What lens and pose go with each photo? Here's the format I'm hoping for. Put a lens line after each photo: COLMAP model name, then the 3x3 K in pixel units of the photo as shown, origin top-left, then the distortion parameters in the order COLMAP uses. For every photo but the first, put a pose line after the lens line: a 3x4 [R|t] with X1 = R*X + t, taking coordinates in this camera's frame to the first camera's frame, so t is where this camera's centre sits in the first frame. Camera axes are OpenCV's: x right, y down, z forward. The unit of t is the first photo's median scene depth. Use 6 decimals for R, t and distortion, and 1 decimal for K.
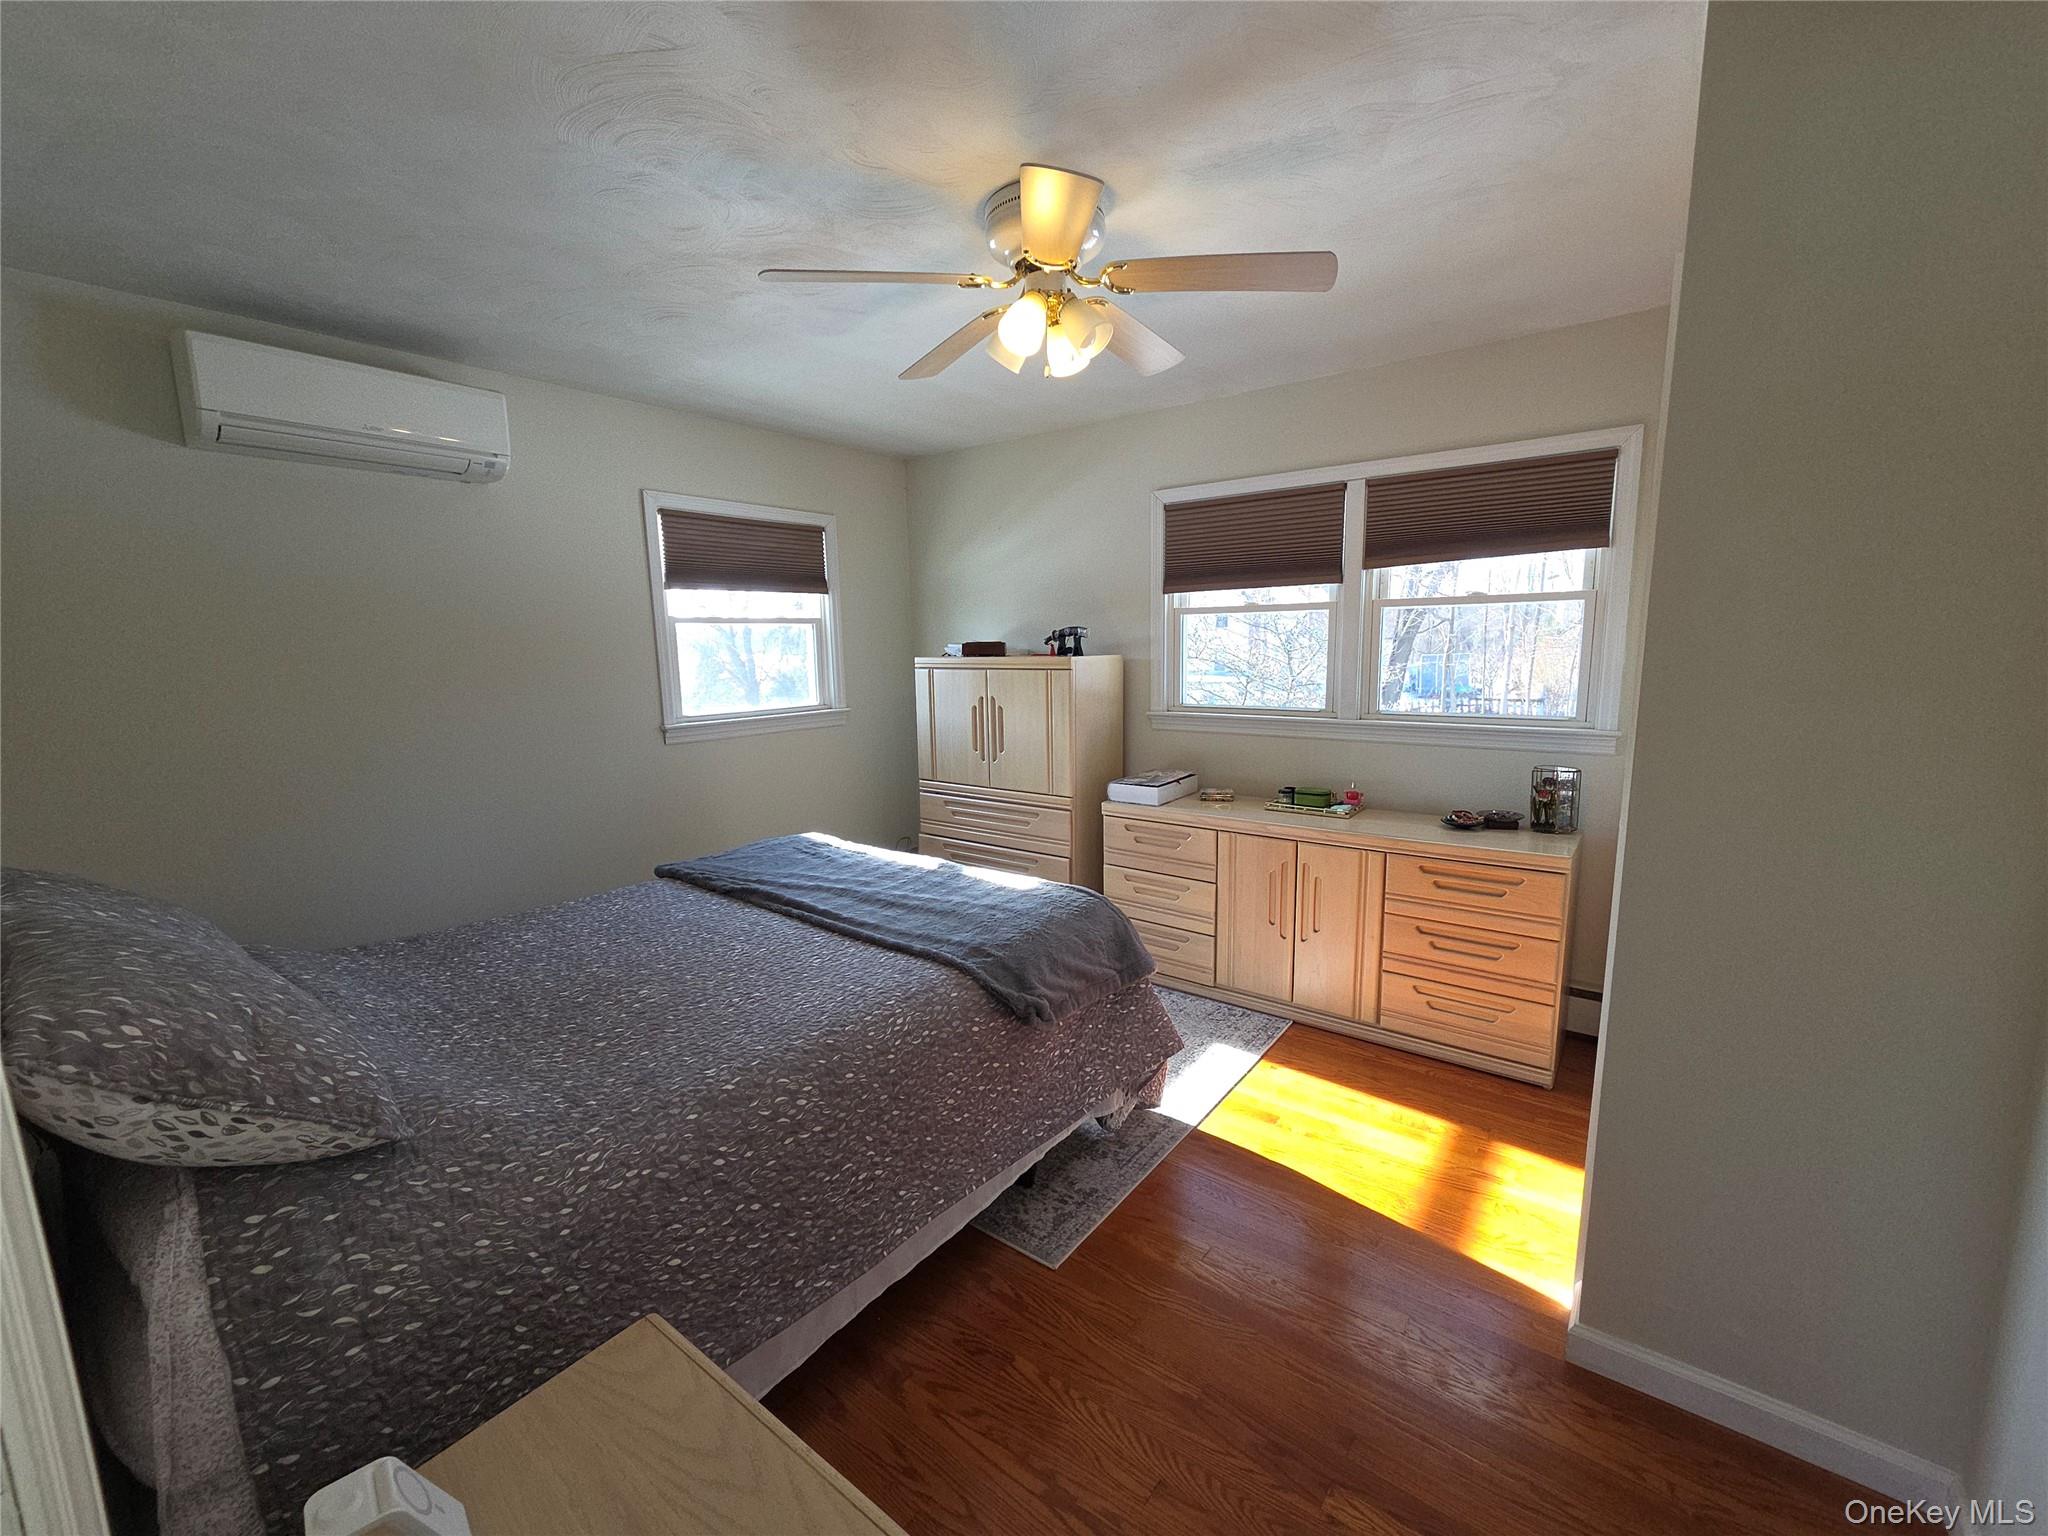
lens RADIAL K [[825.8, 0, 1029.1], [0, 825.8, 766.9], [0, 0, 1]] dist [0.004805, -0.000399]
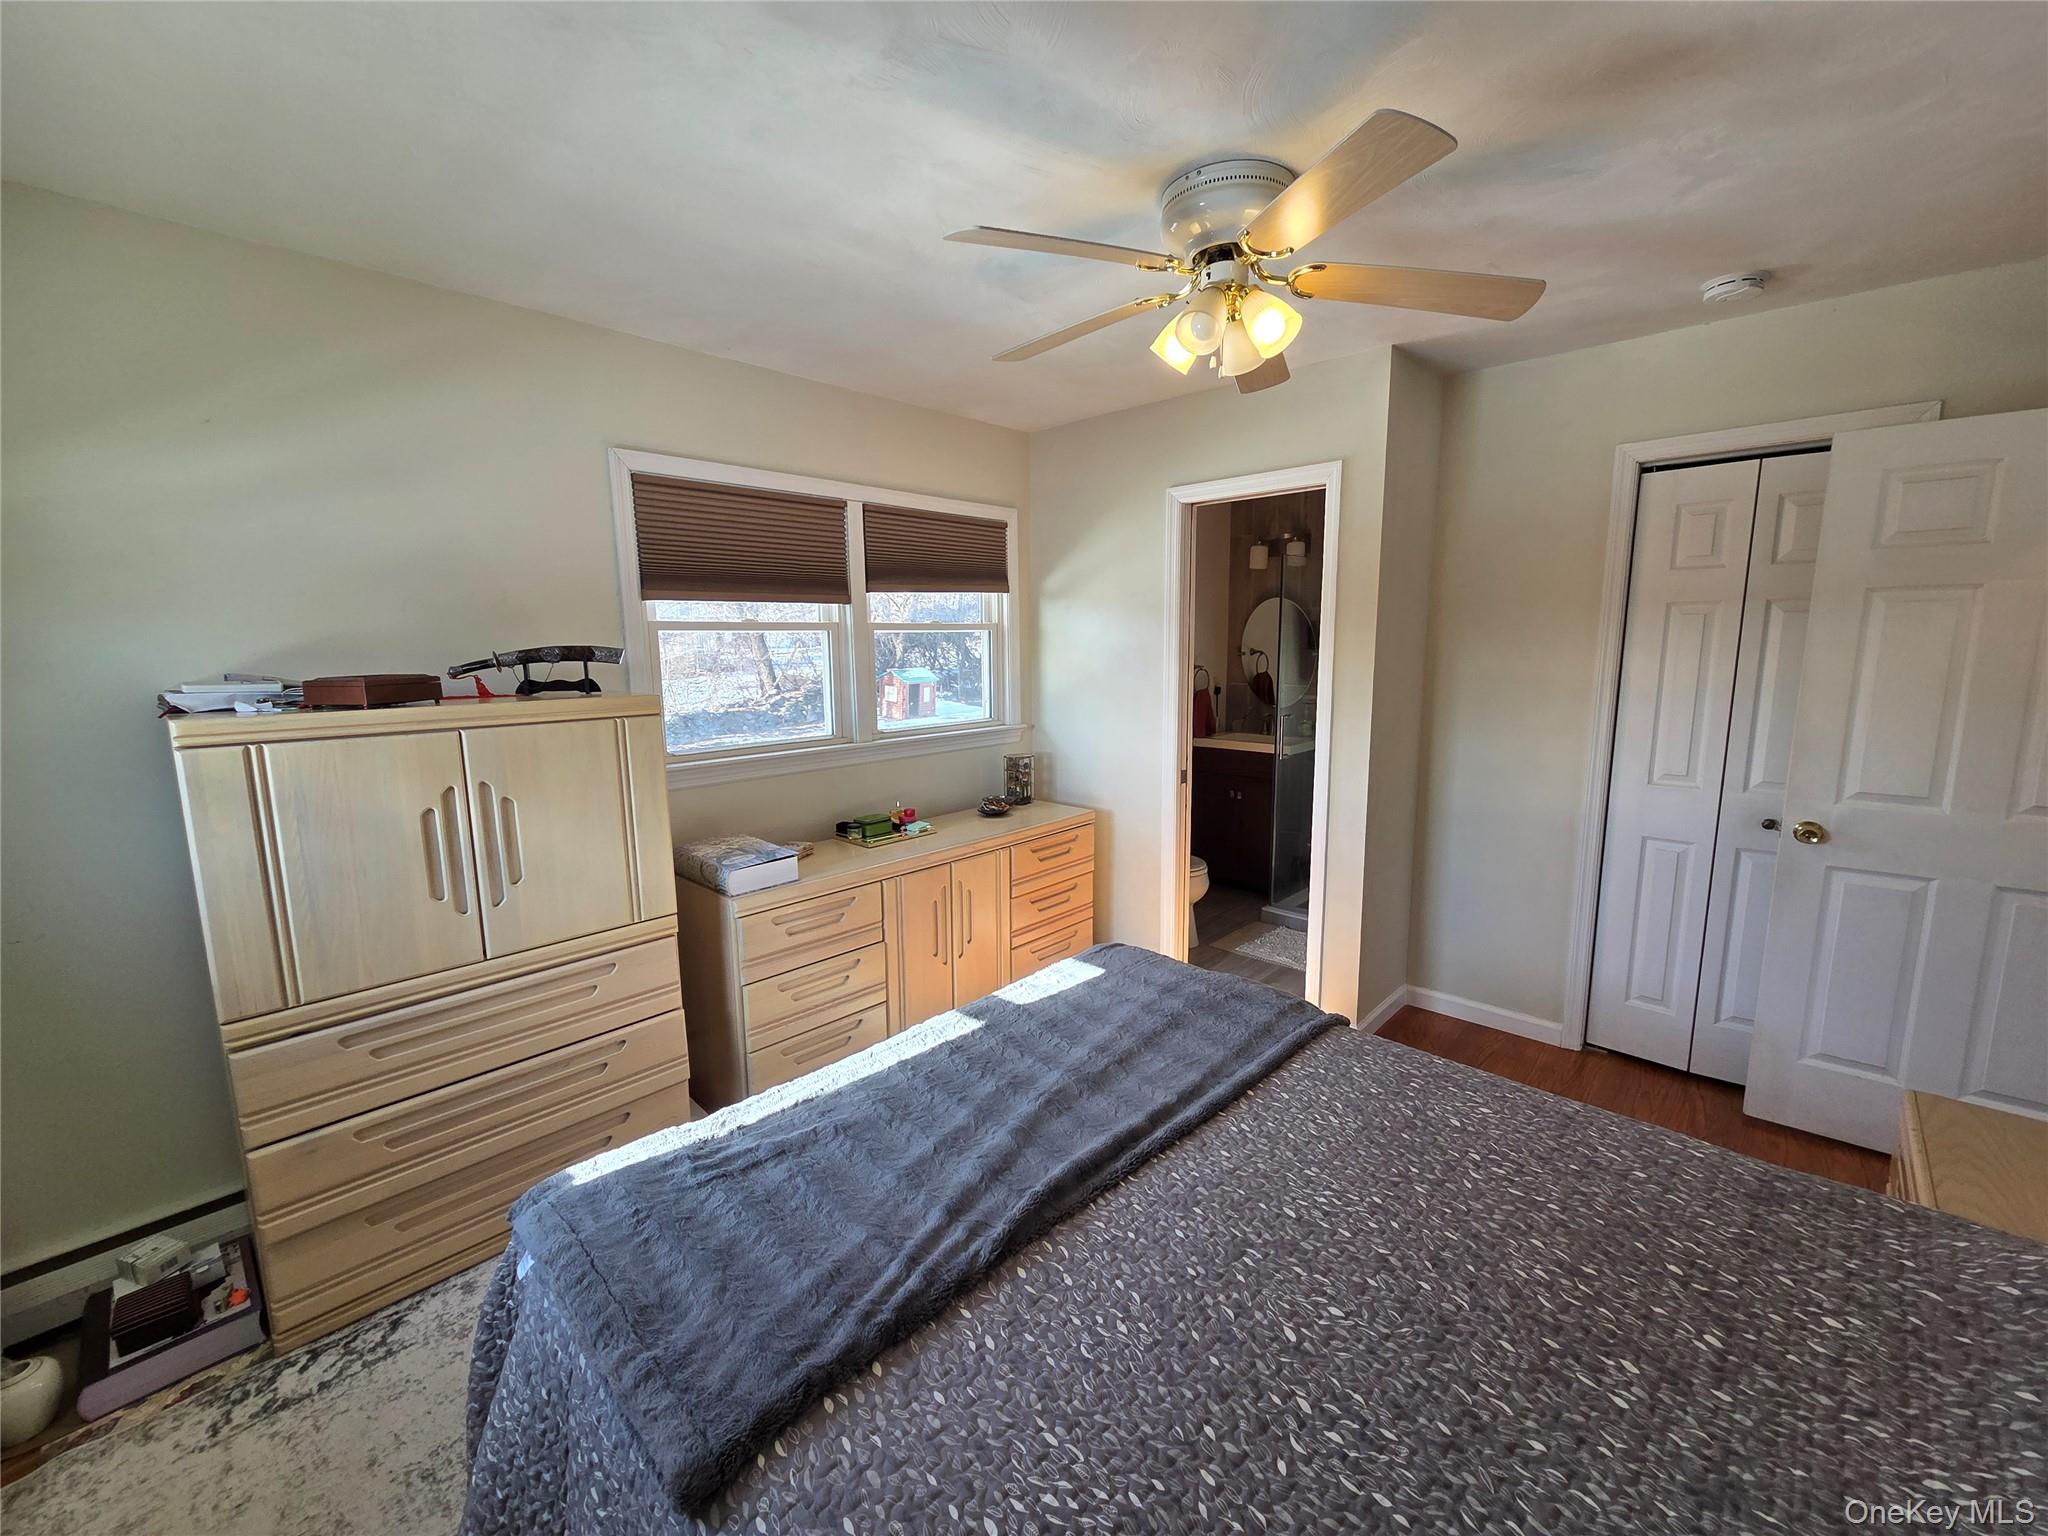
lens RADIAL K [[825.8, 0, 1025.6], [0, 825.8, 769.8], [0, 0, 1]] dist [0.004805, -0.000399]
pose [[0.124221, -0.135342, 0.982981, -0.586619], [0.167345, 0.979321, 0.113691, -0.110190], [-0.978041, 0.150374, 0.144301, 0.701730]]
